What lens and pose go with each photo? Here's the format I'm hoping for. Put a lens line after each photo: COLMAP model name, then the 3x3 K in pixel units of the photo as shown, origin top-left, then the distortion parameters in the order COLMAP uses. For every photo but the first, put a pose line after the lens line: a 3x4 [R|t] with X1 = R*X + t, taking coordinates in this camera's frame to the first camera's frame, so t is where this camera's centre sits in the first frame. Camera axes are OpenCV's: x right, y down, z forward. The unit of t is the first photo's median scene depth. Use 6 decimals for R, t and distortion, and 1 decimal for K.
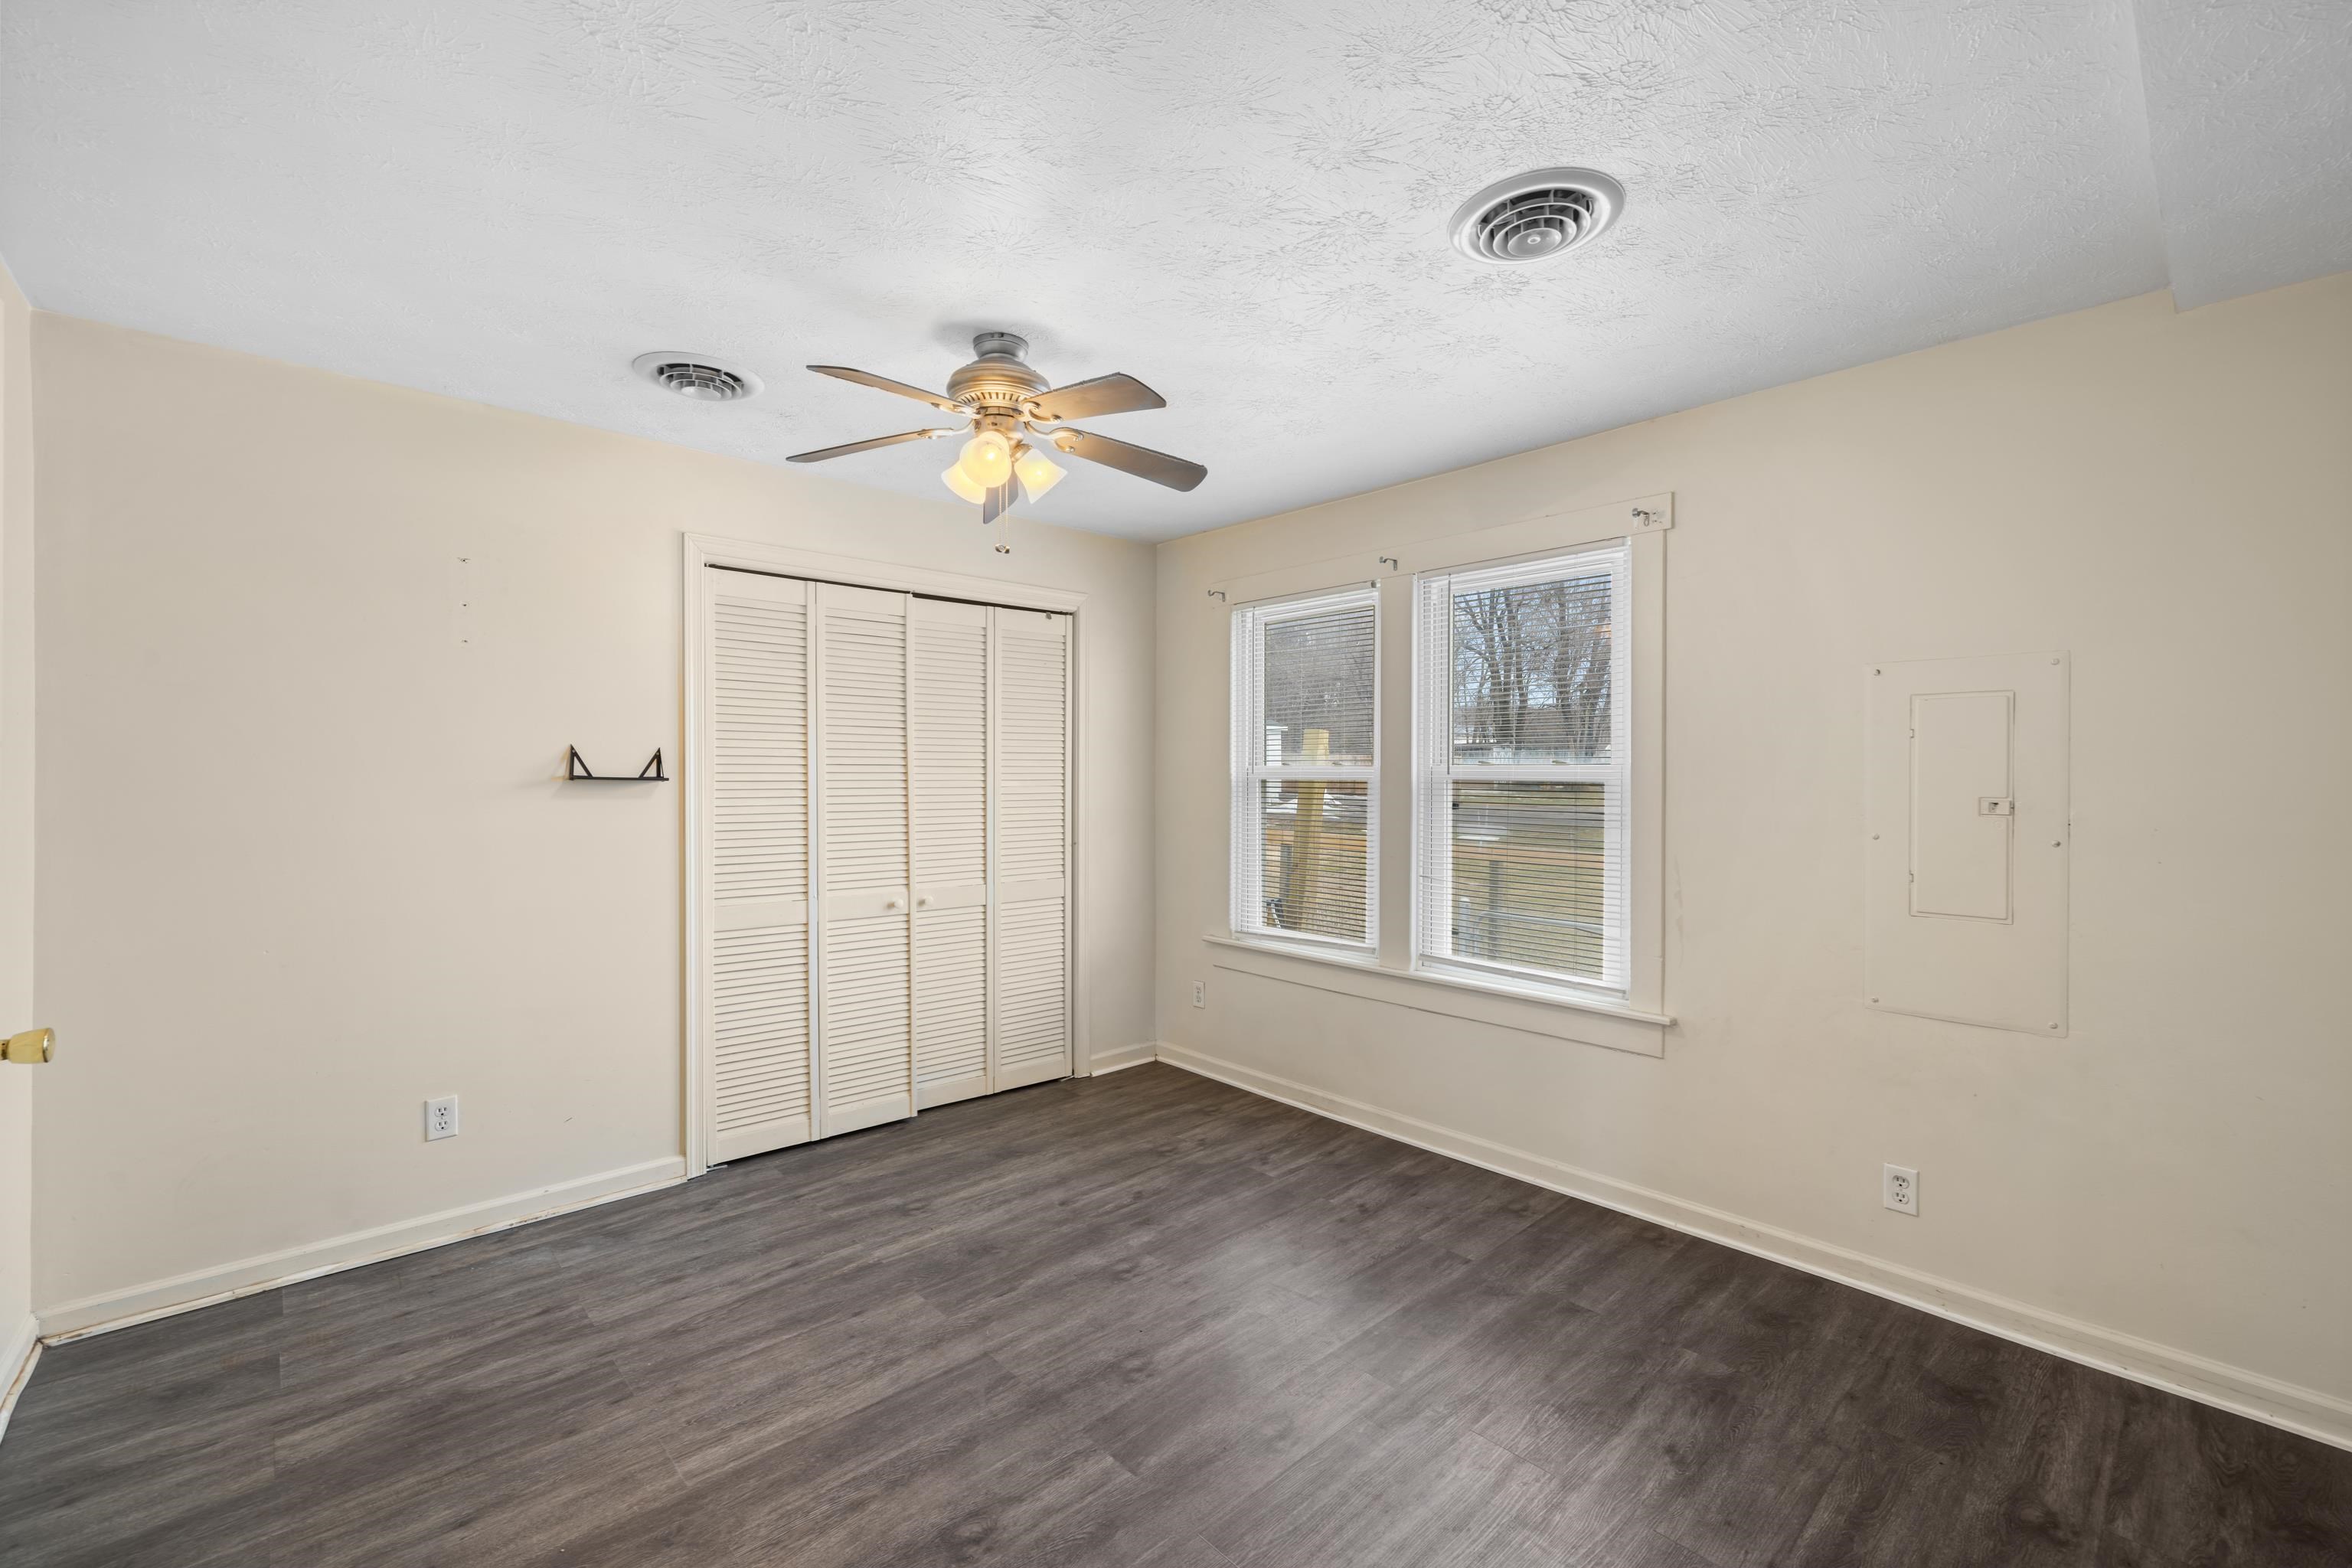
lens RADIAL K [[990.1, 0, 1179.4], [0, 990.1, 775.5], [0, 0, 1]] dist [0.000651, -0.000080]
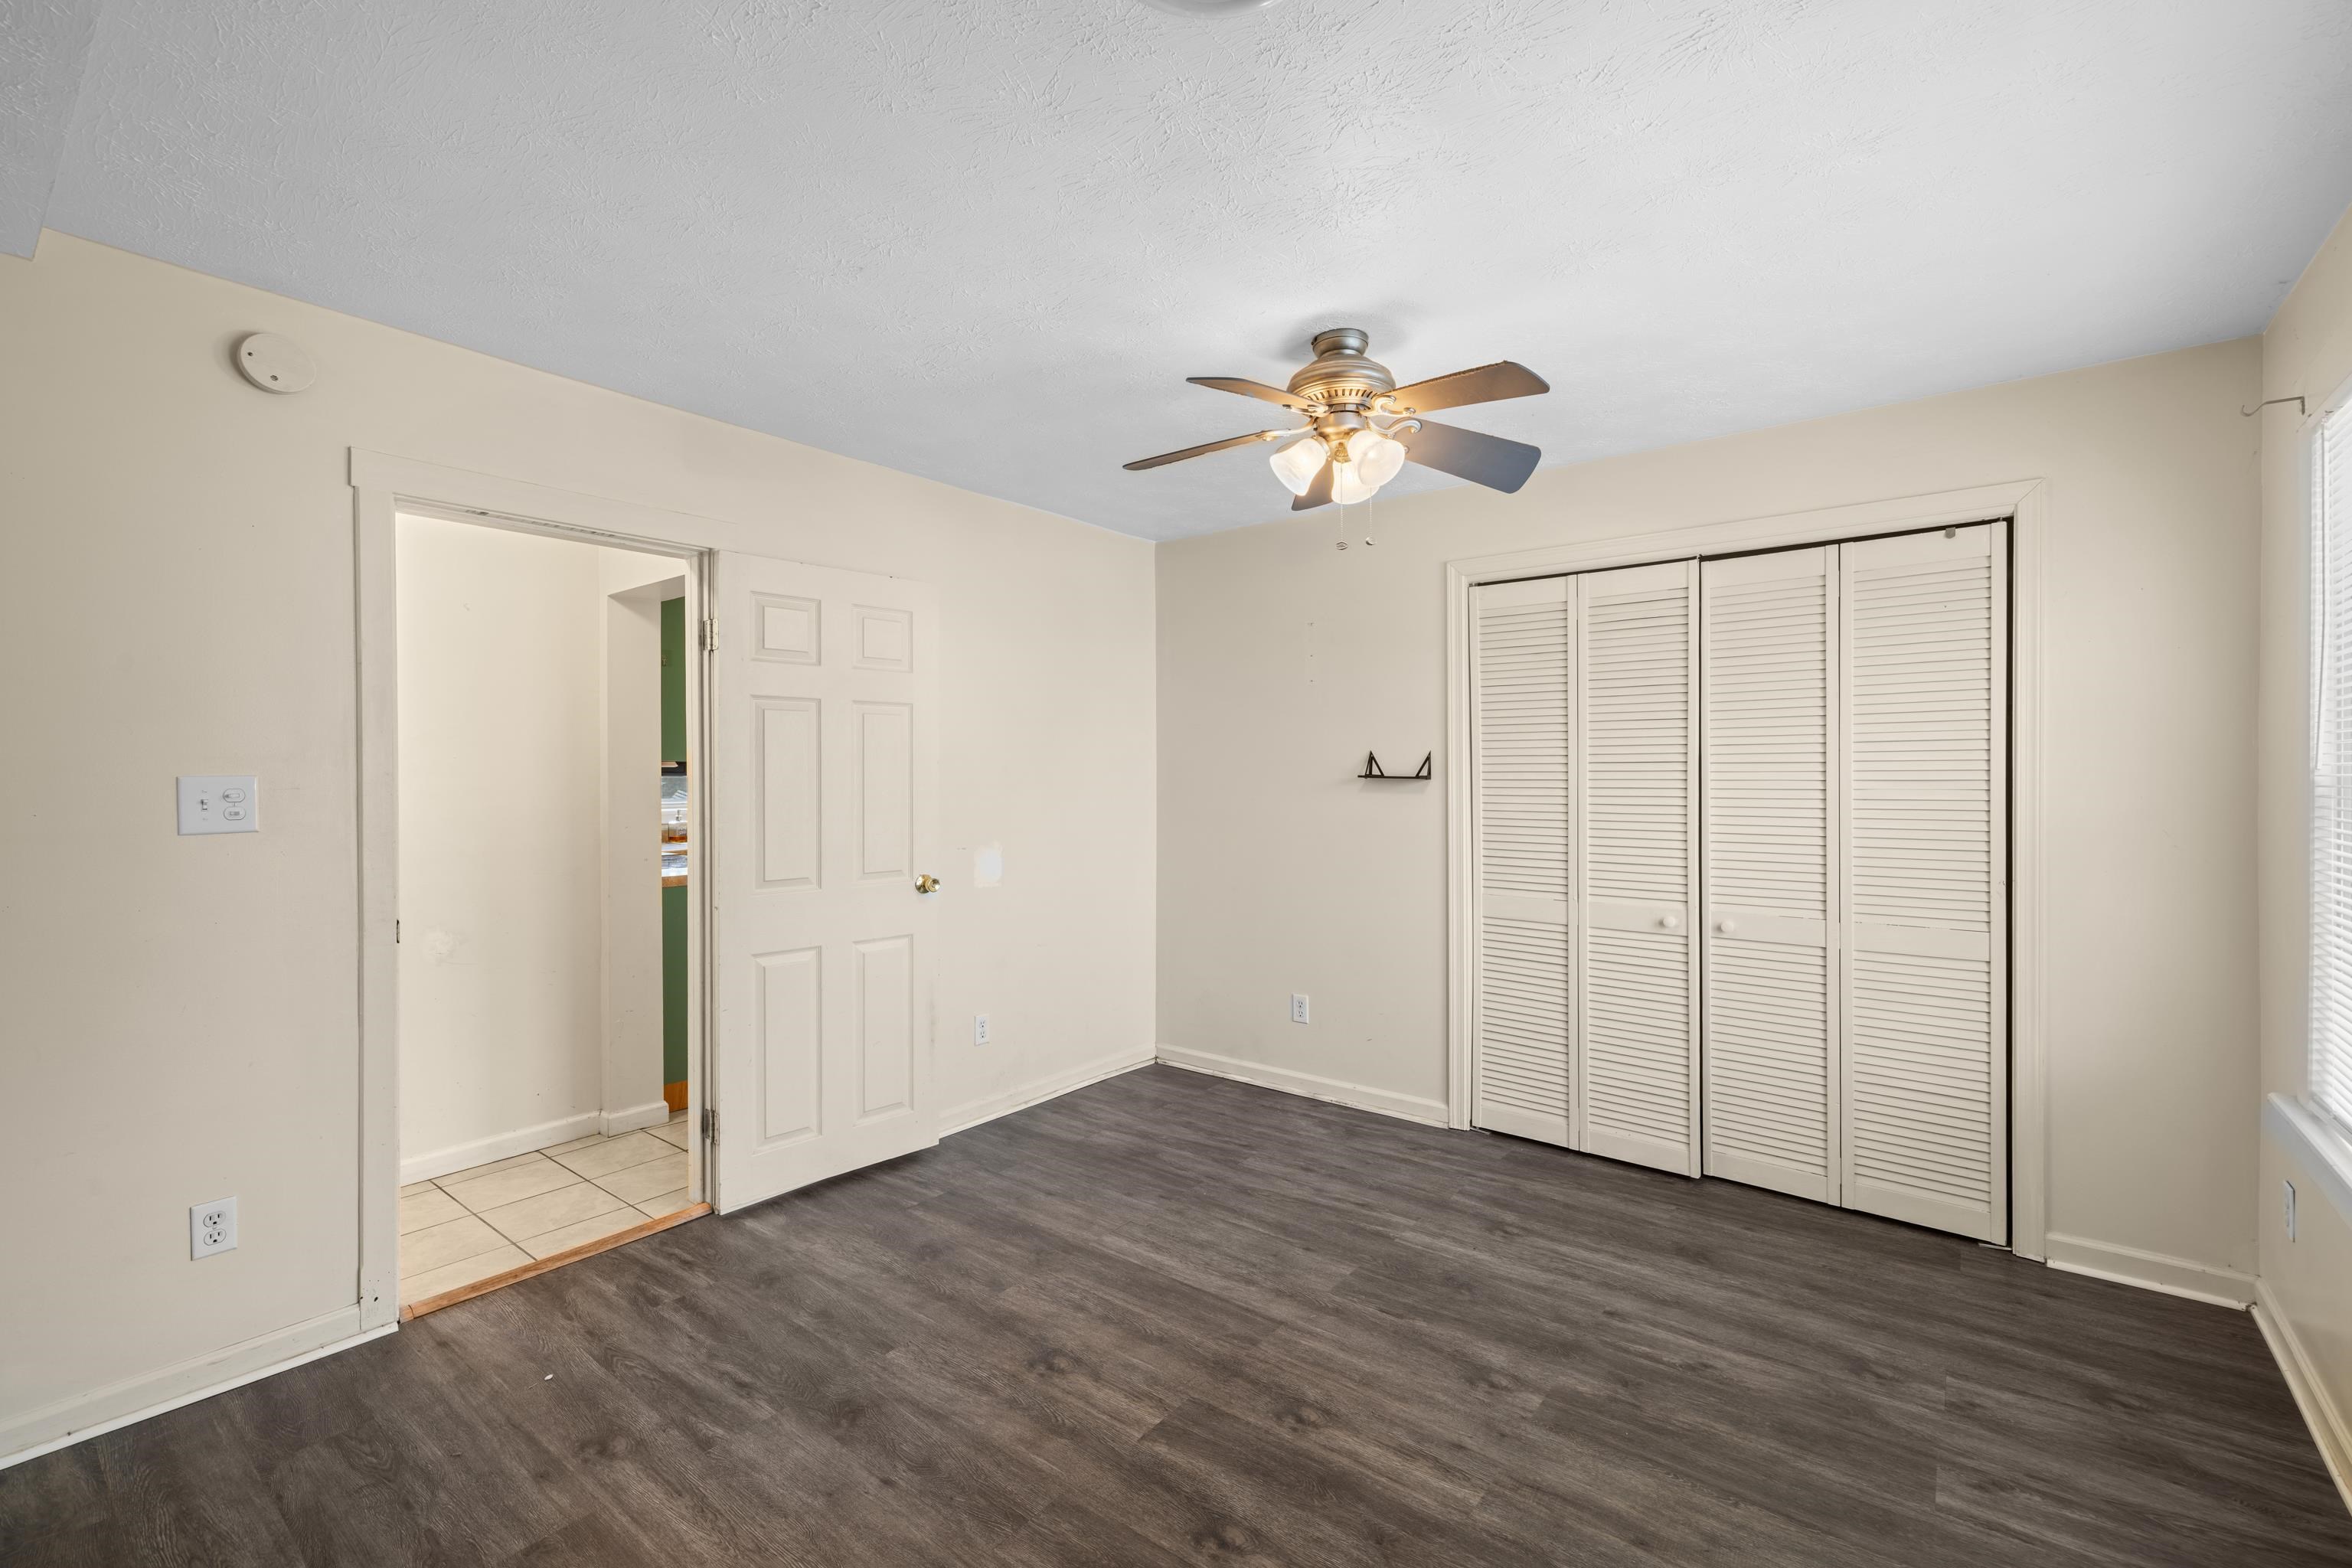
lens RADIAL K [[990.1, 0, 1179.4], [0, 990.1, 775.5], [0, 0, 1]] dist [0.000651, -0.000080]
pose [[0.165549, 0.000692, -0.986201, 0.595474], [0.002315, 0.999997, 0.001090, -0.000916], [0.986199, -0.002464, 0.165547, 0.516935]]
